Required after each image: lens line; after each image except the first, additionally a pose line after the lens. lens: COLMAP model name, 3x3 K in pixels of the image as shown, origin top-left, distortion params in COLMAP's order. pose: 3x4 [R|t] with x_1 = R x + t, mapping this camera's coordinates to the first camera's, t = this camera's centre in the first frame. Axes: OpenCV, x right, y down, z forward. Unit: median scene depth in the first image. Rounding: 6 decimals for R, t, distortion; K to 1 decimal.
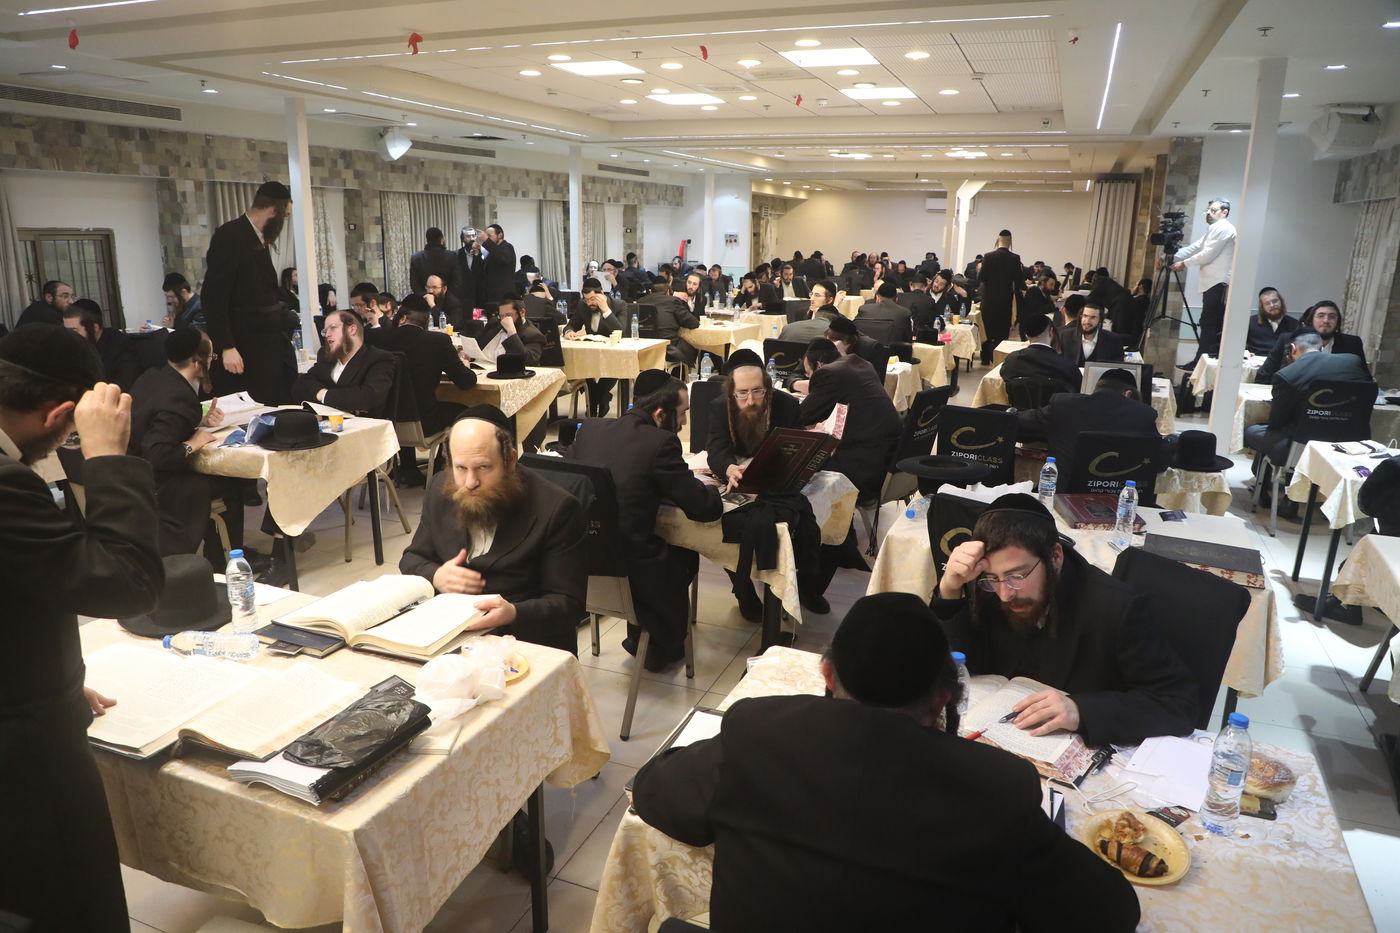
lens RADIAL K [[956.4, 0, 700.6], [0, 956.4, 465.1], [0, 0, 1]] dist [-0.051382, 0.021325]
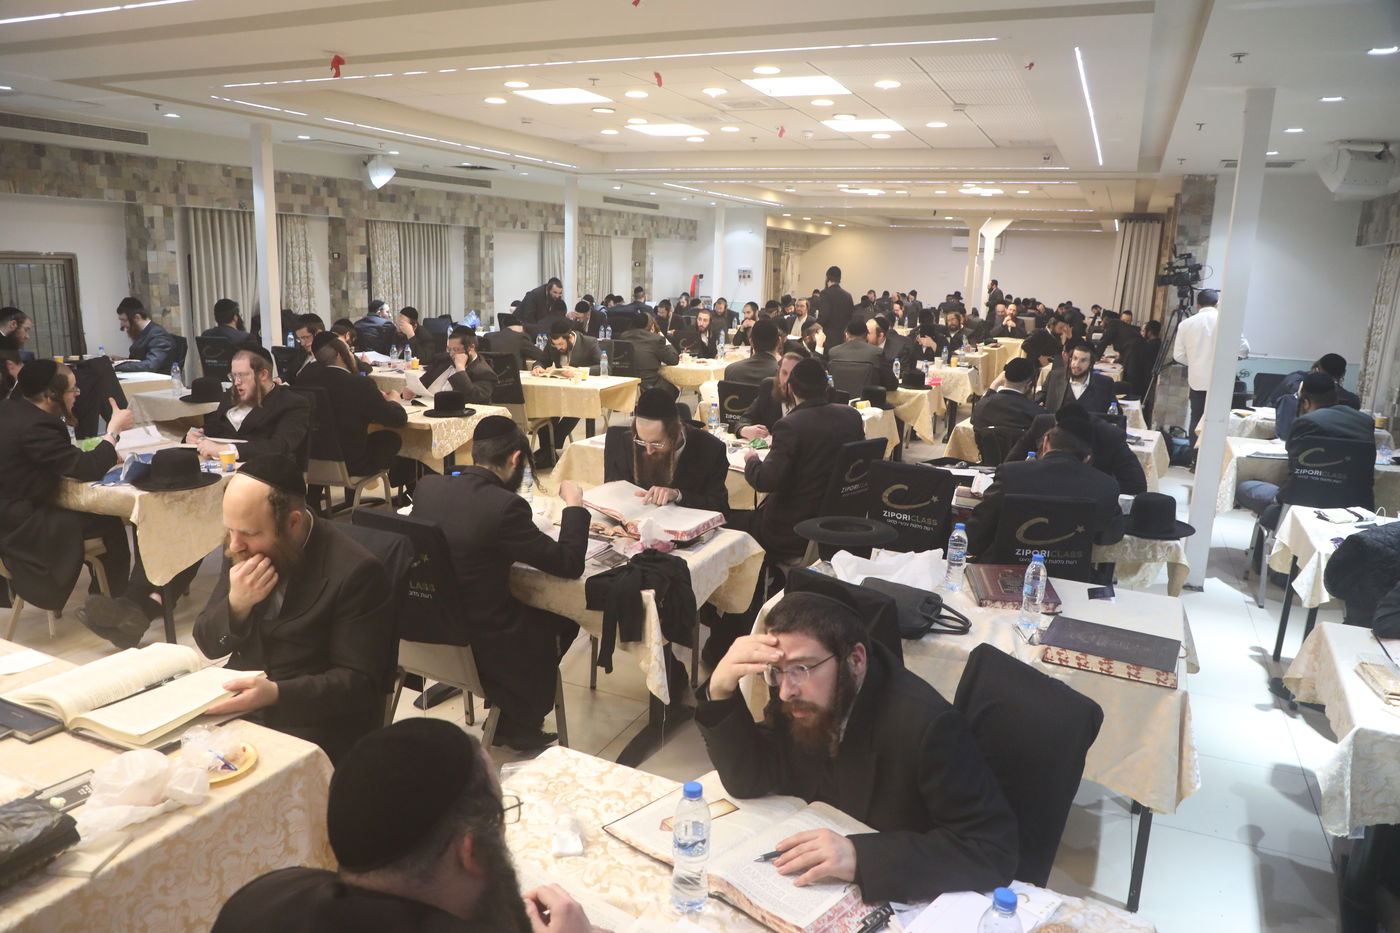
lens RADIAL K [[956.4, 0, 732.5], [0, 956.4, 464.2], [0, 0, 1]] dist [-0.051382, 0.021325]
pose [[0.999130, 0.023678, -0.034324, 0.117402], [-0.024886, 0.999070, -0.035207, -0.017143], [0.033458, 0.036030, 0.998790, 0.063940]]
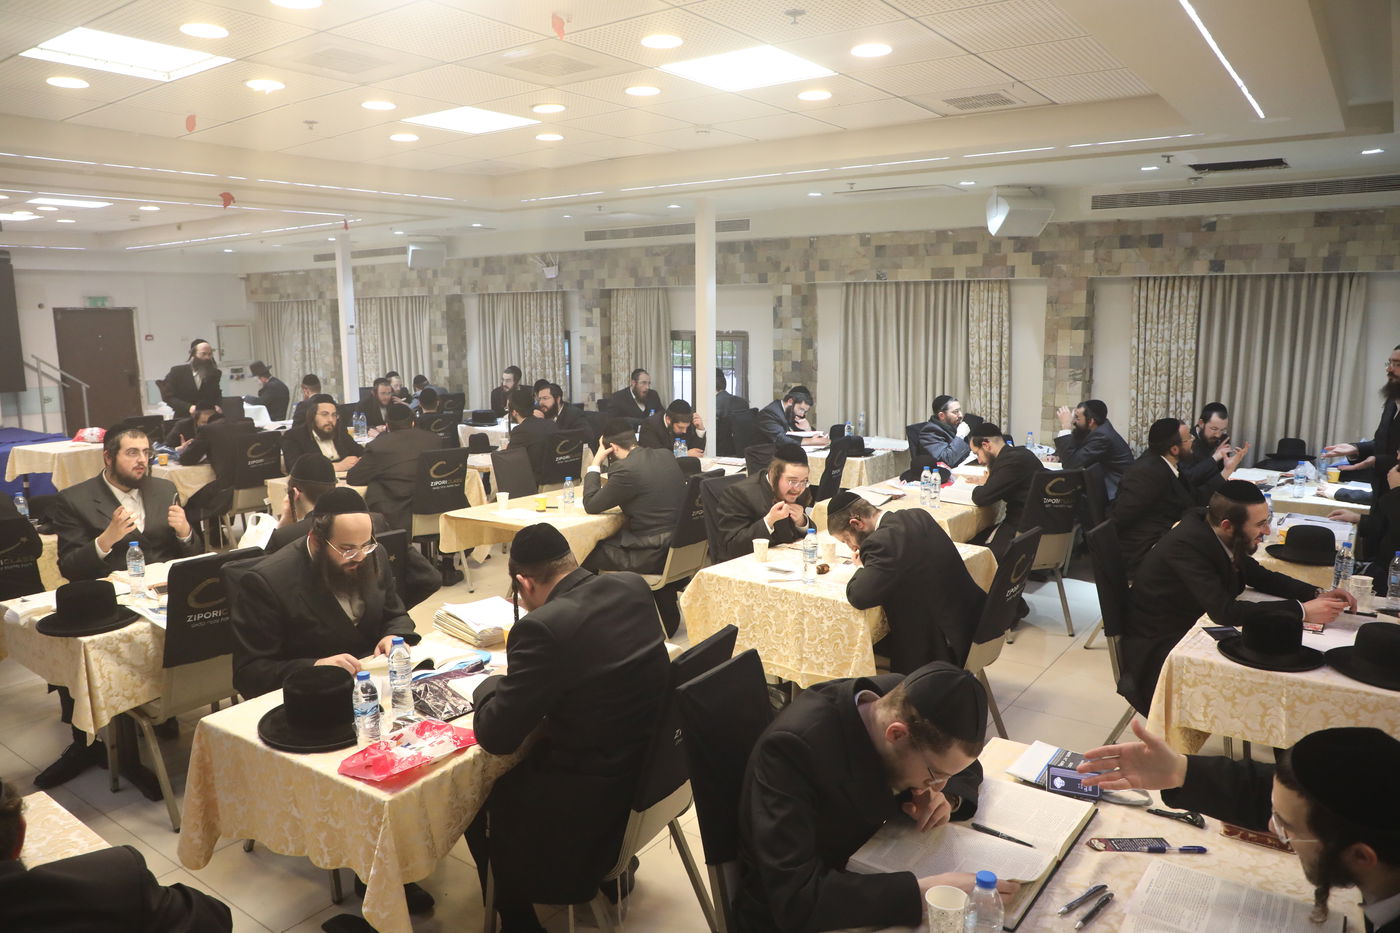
lens RADIAL K [[956.4, 0, 699.3], [0, 956.4, 467.8], [0, 0, 1]] dist [-0.051382, 0.021325]
pose [[-0.261593, 0.130027, -0.956380, 0.588322], [-0.236089, 0.952163, 0.194030, -0.358865], [0.935859, 0.276547, -0.218381, 1.458767]]
